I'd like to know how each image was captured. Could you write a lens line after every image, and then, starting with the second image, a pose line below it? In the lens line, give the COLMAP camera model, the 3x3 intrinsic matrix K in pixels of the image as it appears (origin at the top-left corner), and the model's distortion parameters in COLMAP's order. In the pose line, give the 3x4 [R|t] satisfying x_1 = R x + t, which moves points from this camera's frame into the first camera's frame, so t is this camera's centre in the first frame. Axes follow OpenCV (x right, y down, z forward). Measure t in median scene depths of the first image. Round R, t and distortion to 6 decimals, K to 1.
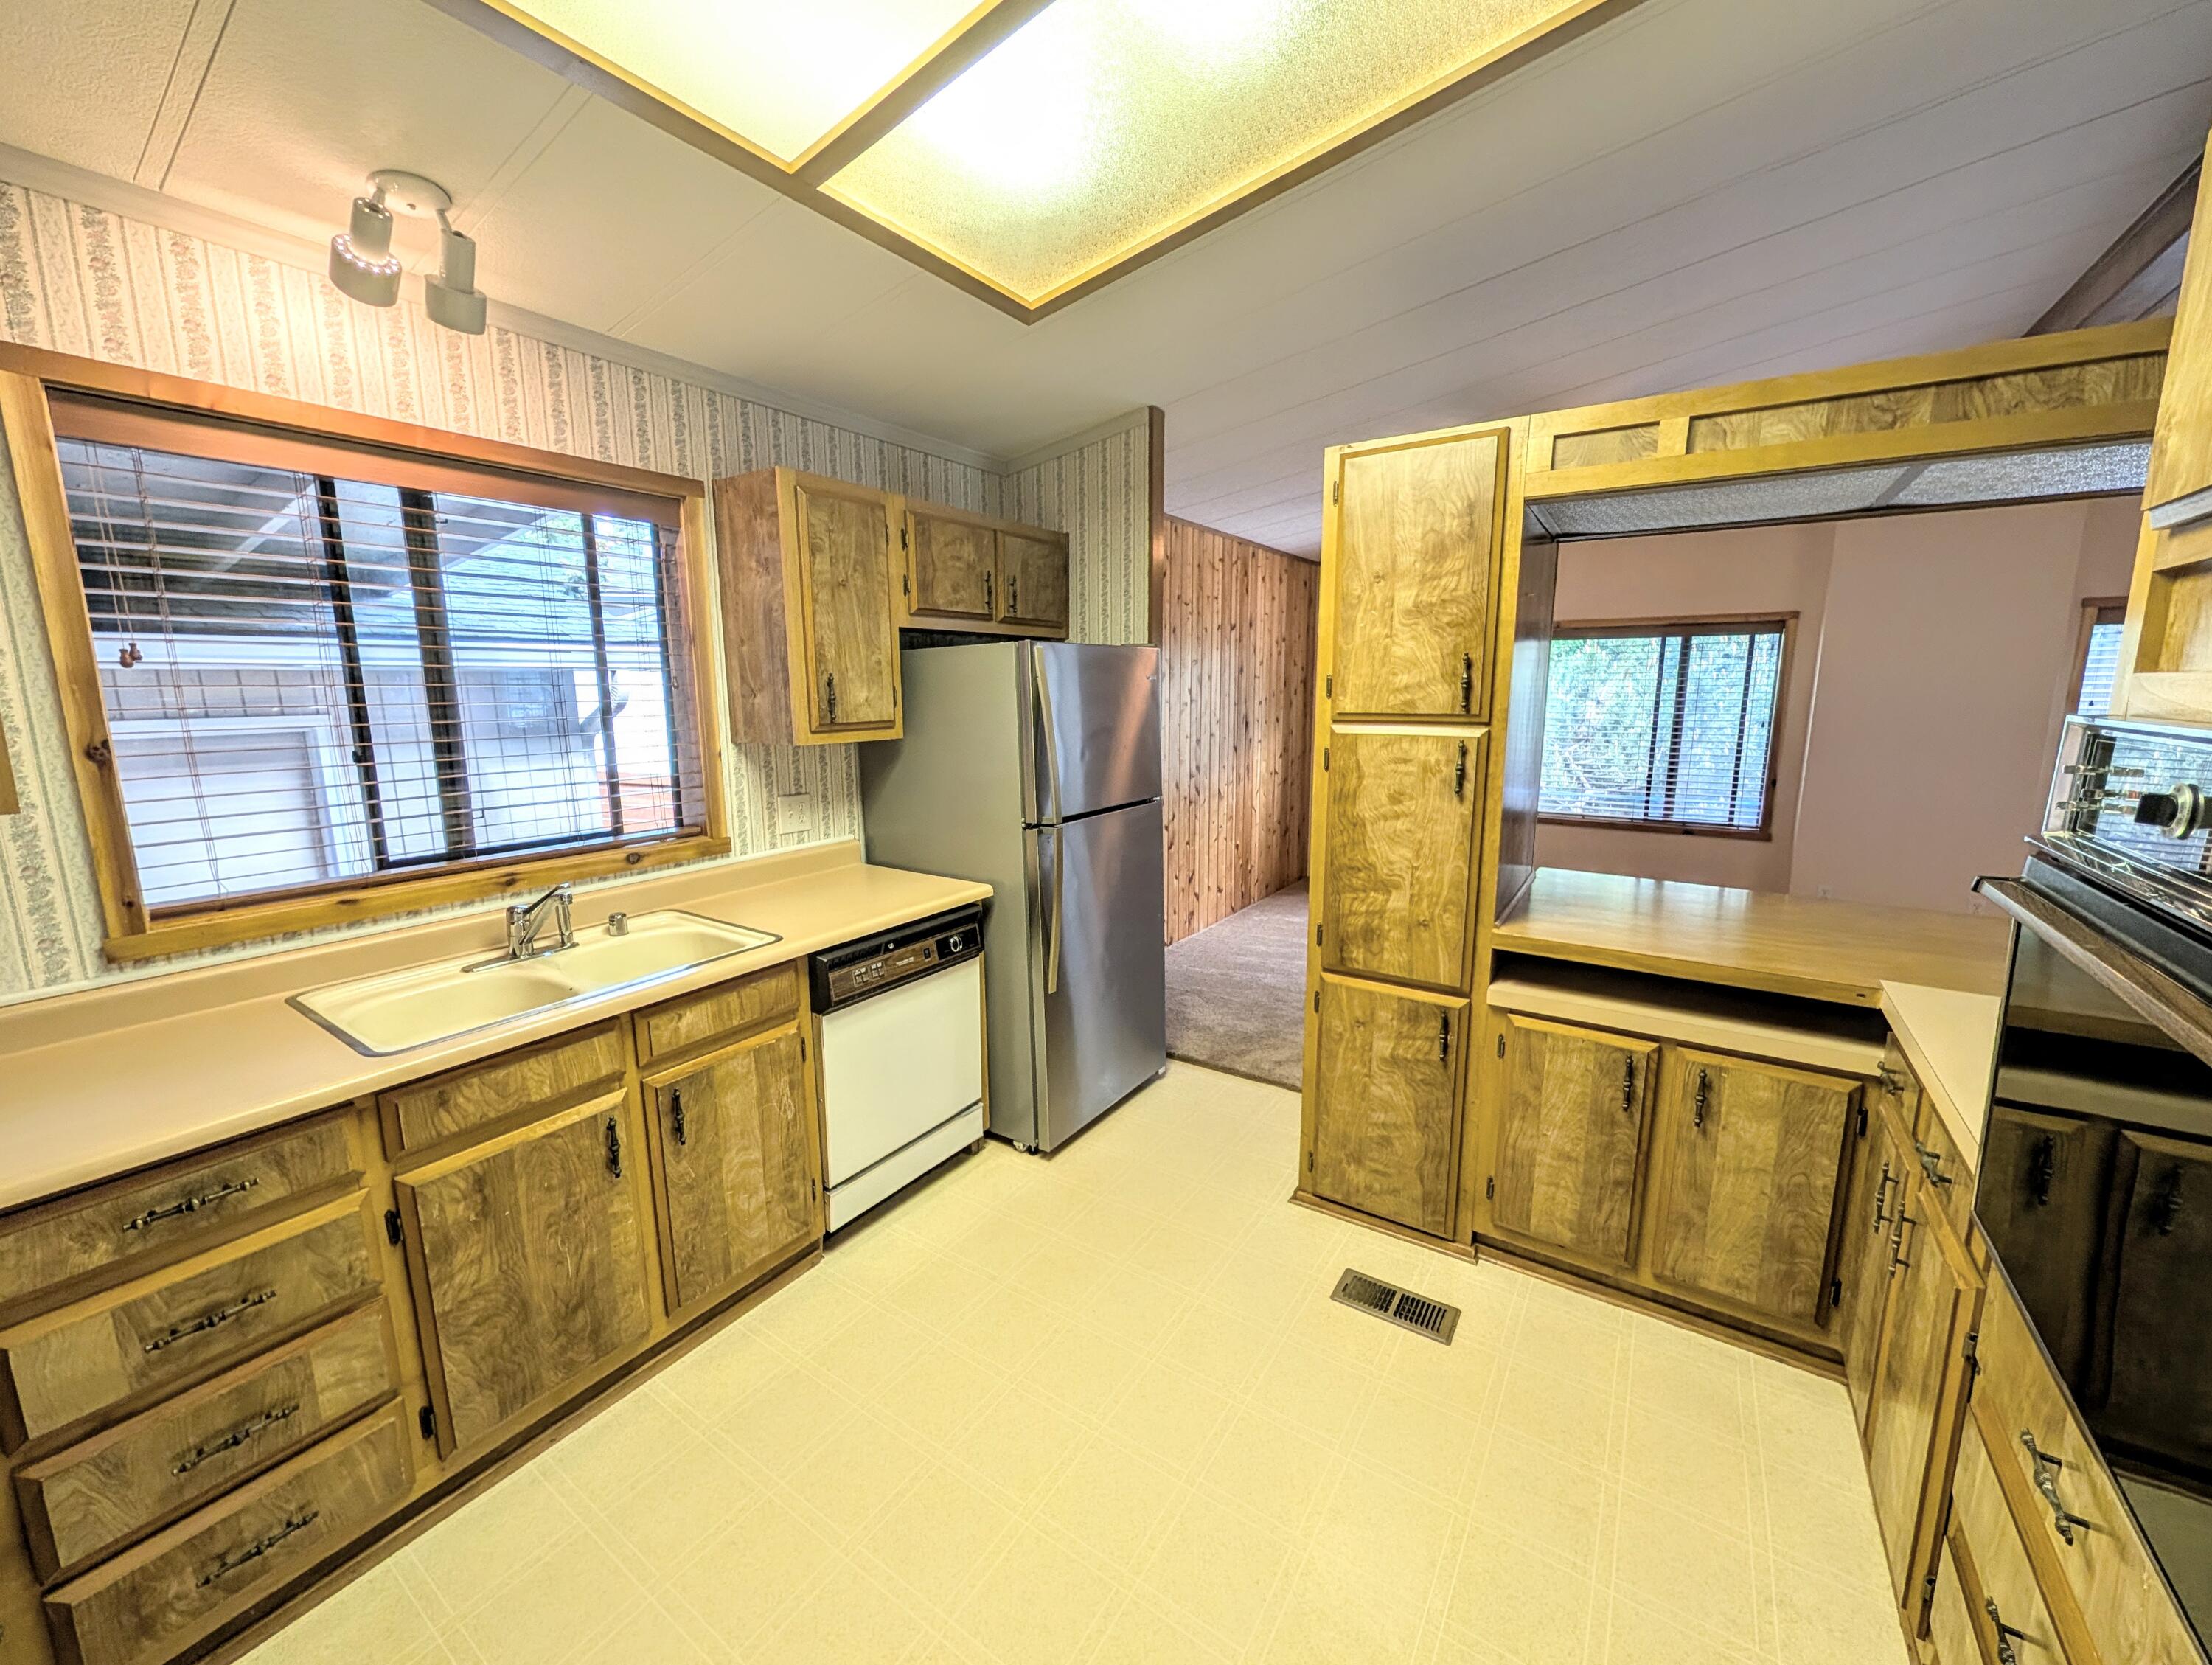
lens RADIAL K [[851.3, 0, 1105.5], [0, 851.3, 826.8], [0, 0, 1]] dist [-0.000323, 0.000209]
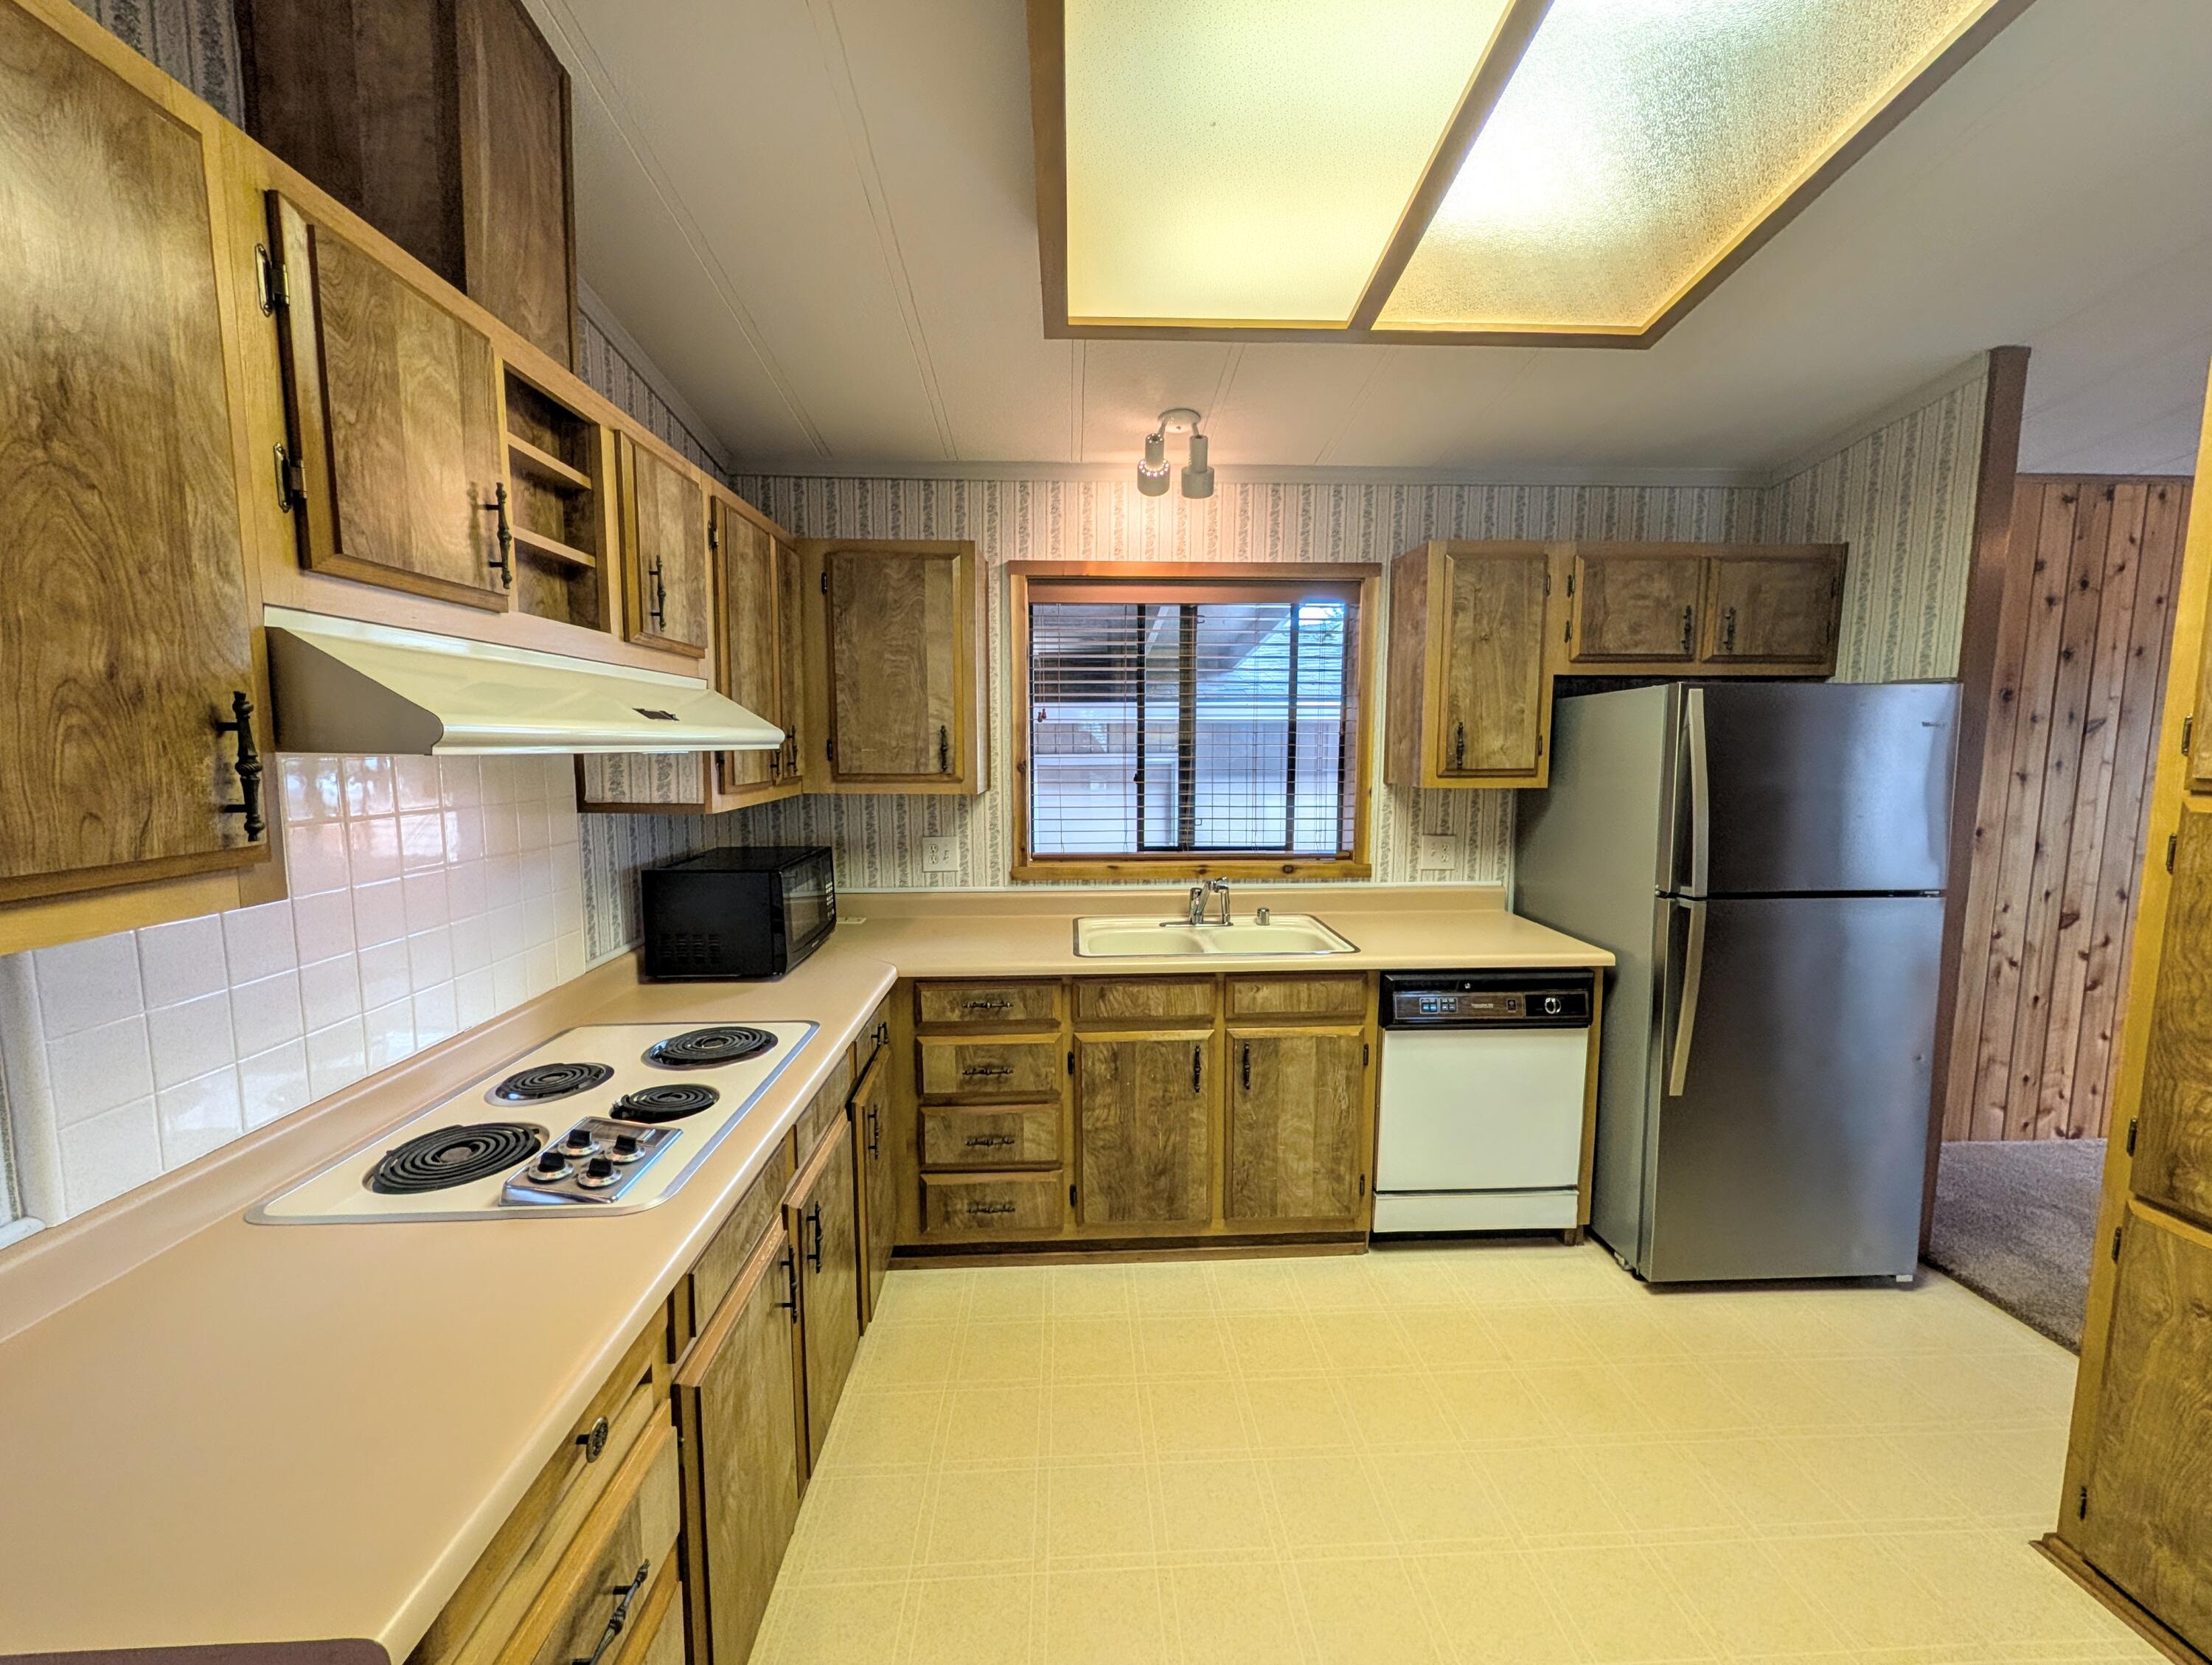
lens RADIAL K [[851.3, 0, 1105.5], [0, 851.3, 826.8], [0, 0, 1]] dist [-0.000323, 0.000209]
pose [[0.593149, 0.089313, -0.800123, 0.307165], [-0.136613, 0.990581, 0.009298, 0.000458], [0.793417, 0.103792, 0.599763, 0.022233]]
